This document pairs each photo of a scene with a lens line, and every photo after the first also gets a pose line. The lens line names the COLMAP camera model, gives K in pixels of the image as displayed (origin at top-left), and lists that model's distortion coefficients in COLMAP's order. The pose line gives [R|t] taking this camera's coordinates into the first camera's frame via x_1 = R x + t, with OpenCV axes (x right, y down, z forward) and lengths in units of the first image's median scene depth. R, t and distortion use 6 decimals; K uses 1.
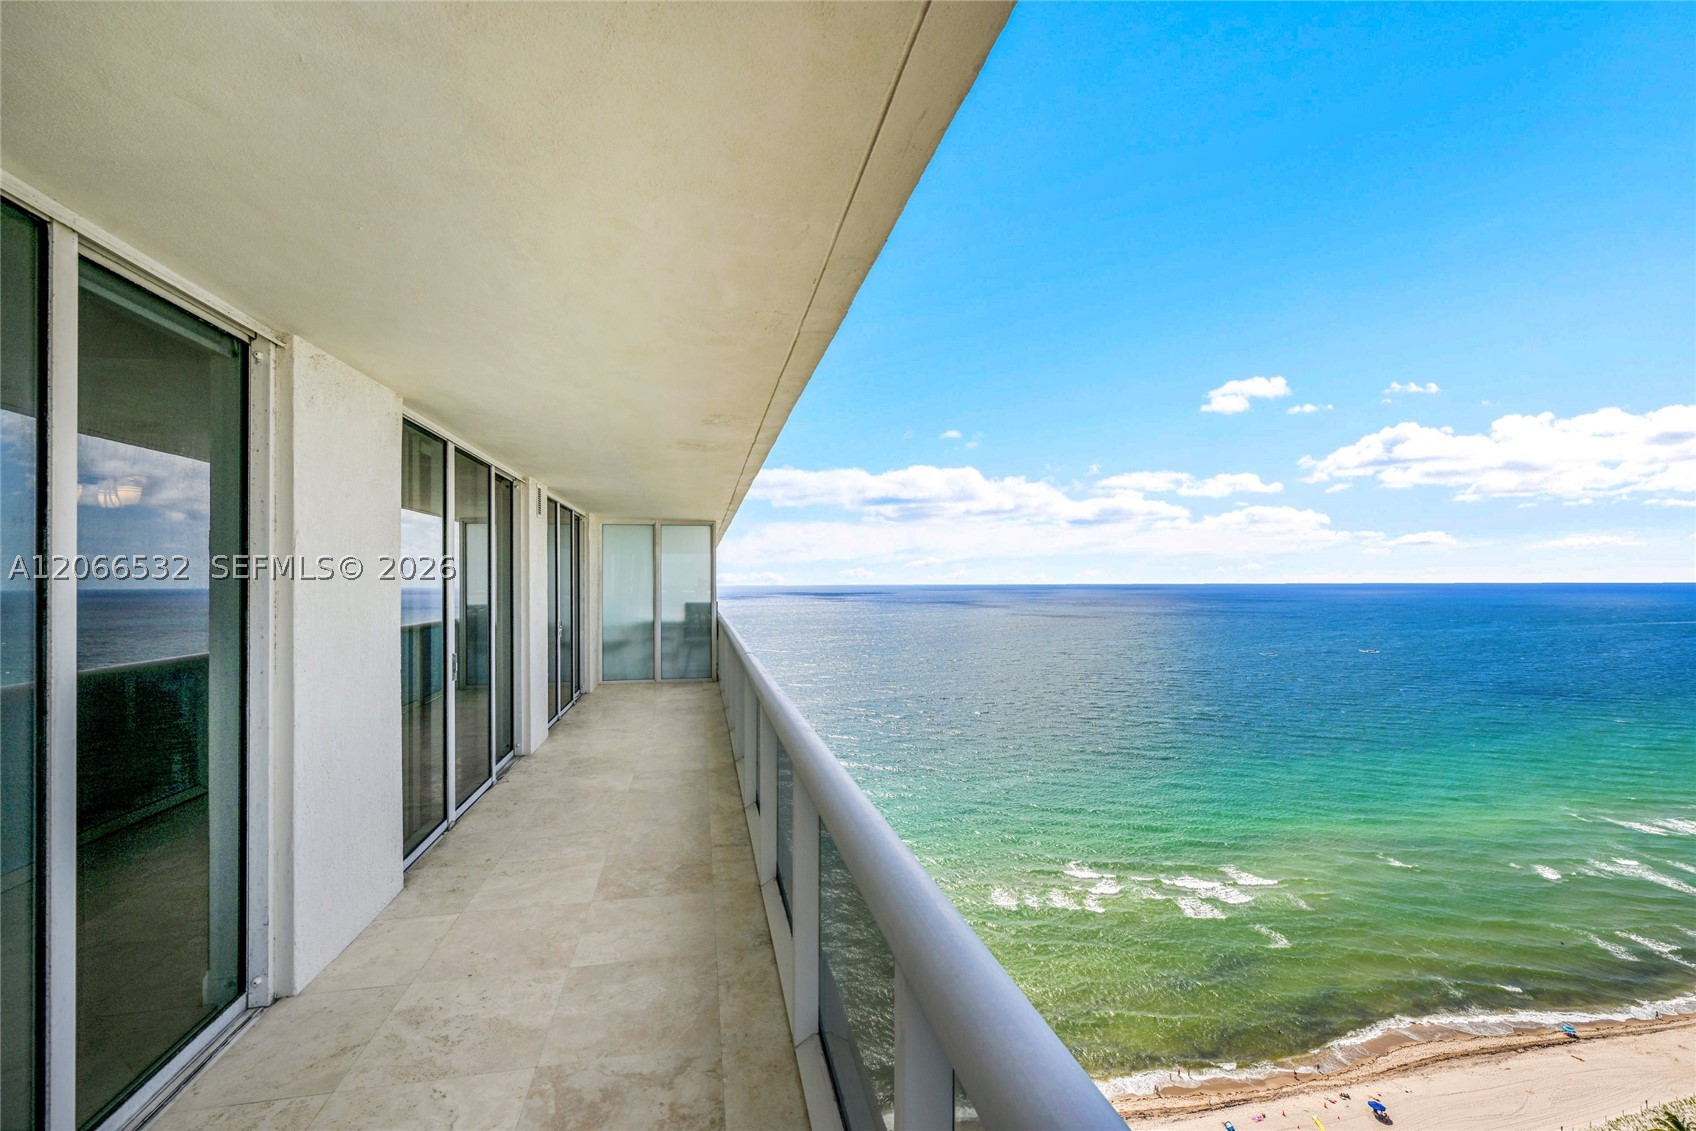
lens RADIAL K [[677.1, 0, 842.6], [0, 677.1, 565.7], [0, 0, 1]] dist [-0.001965, -0.000210]
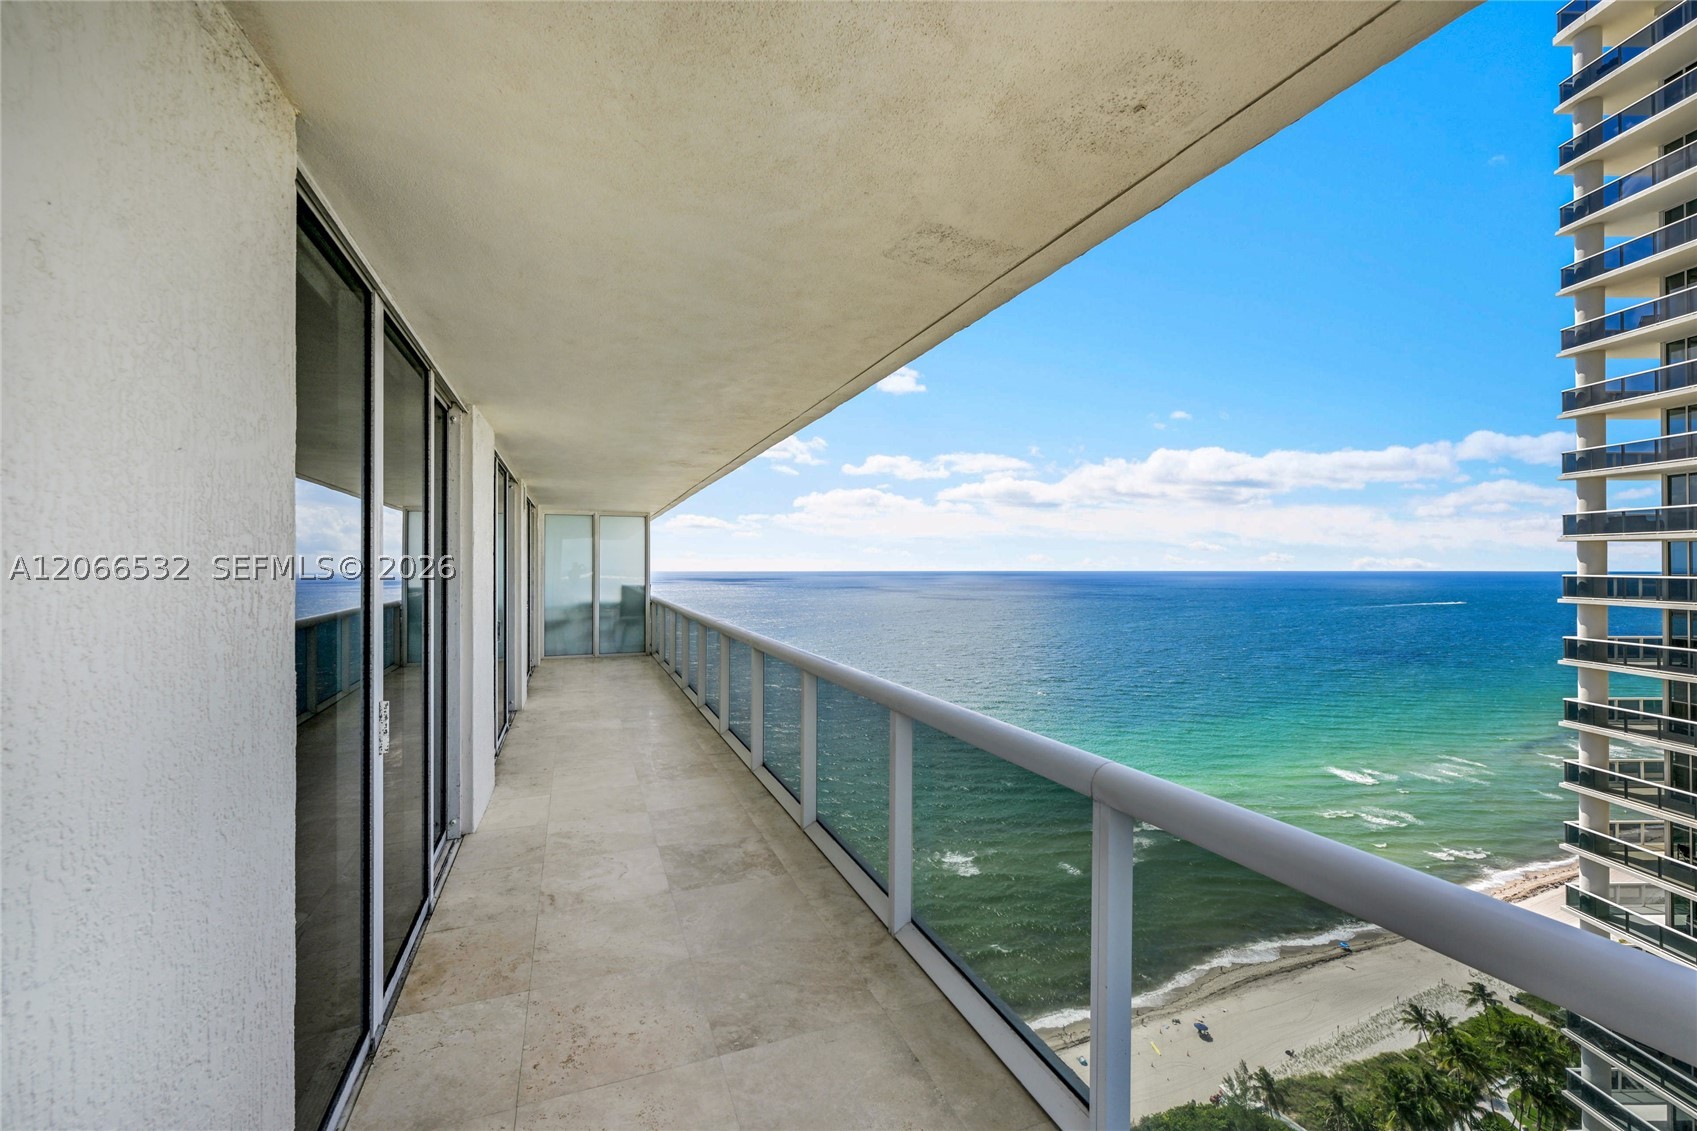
lens RADIAL K [[677.5, 0, 850.5], [0, 677.5, 566.1], [0, 0, 1]] dist [-0.001965, -0.000210]
pose [[0.984475, 0.007447, 0.175369, -0.057359], [-0.010998, 0.999754, 0.019282, -0.003273], [-0.175182, -0.020911, 0.984314, -0.164033]]
